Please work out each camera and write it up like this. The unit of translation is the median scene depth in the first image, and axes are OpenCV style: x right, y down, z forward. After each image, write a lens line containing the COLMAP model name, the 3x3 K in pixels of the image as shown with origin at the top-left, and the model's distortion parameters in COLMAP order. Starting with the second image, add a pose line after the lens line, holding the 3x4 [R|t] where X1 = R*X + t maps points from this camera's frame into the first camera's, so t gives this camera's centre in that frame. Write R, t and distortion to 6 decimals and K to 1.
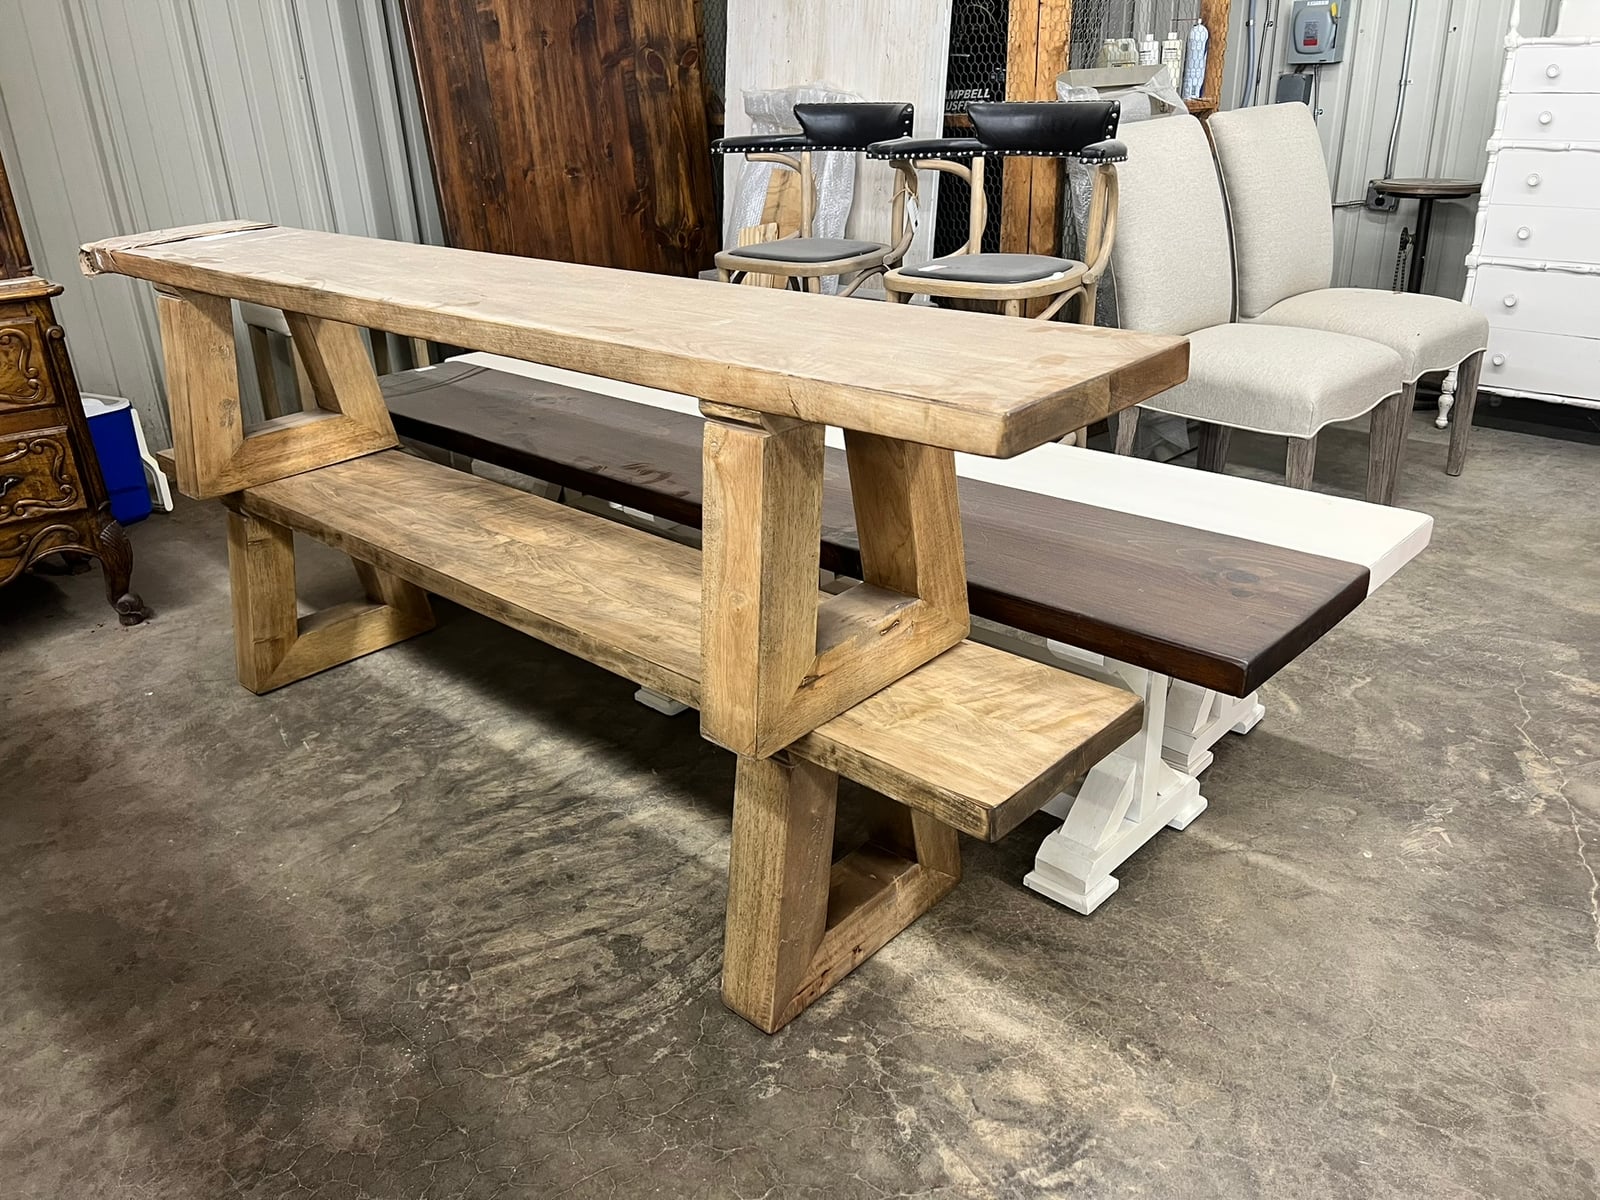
lens RADIAL K [[1158.8, 0, 813.1], [0, 1158.8, 600.7], [0, 0, 1]] dist [0.012367, -0.038229]
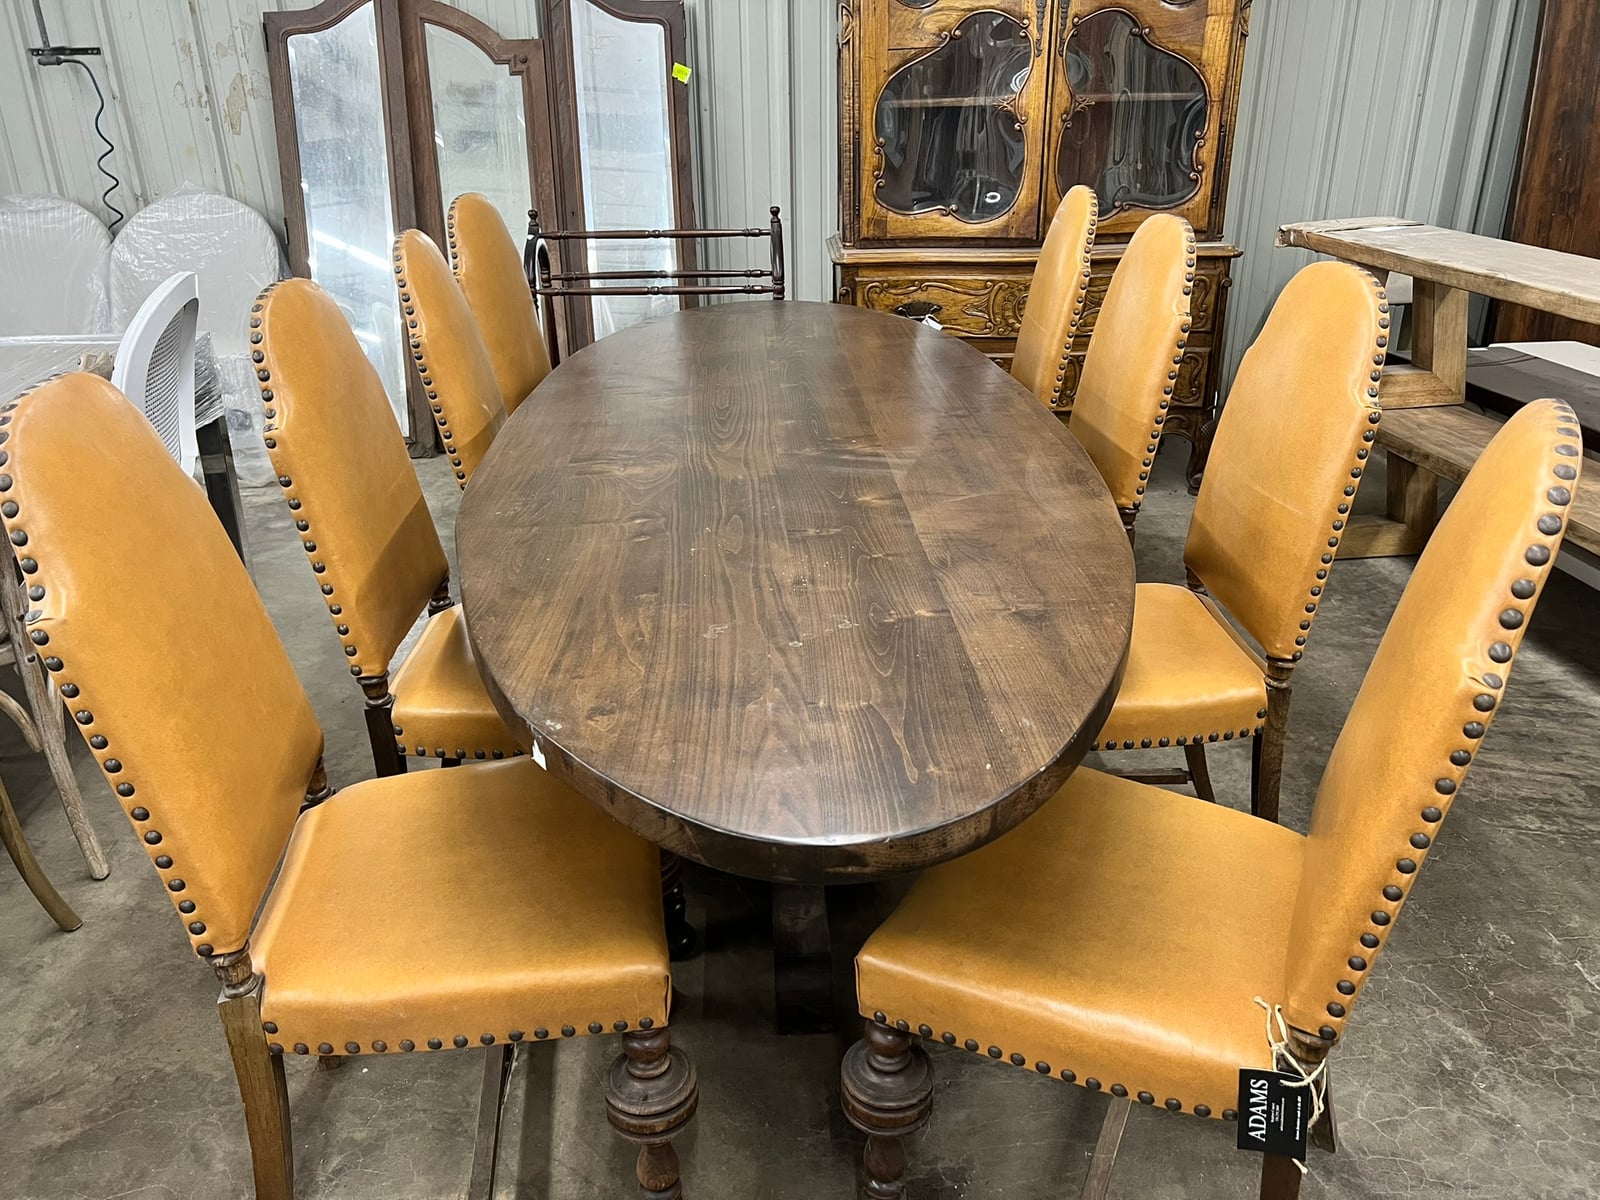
lens RADIAL K [[1158.8, 0, 792.6], [0, 1158.8, 600.7], [0, 0, 1]] dist [0.012367, -0.038229]
pose [[0.740630, 0.283683, -0.609090, -0.073770], [-0.272855, 0.955374, 0.113182, 0.140082], [0.614017, 0.082367, 0.784984, -0.463721]]
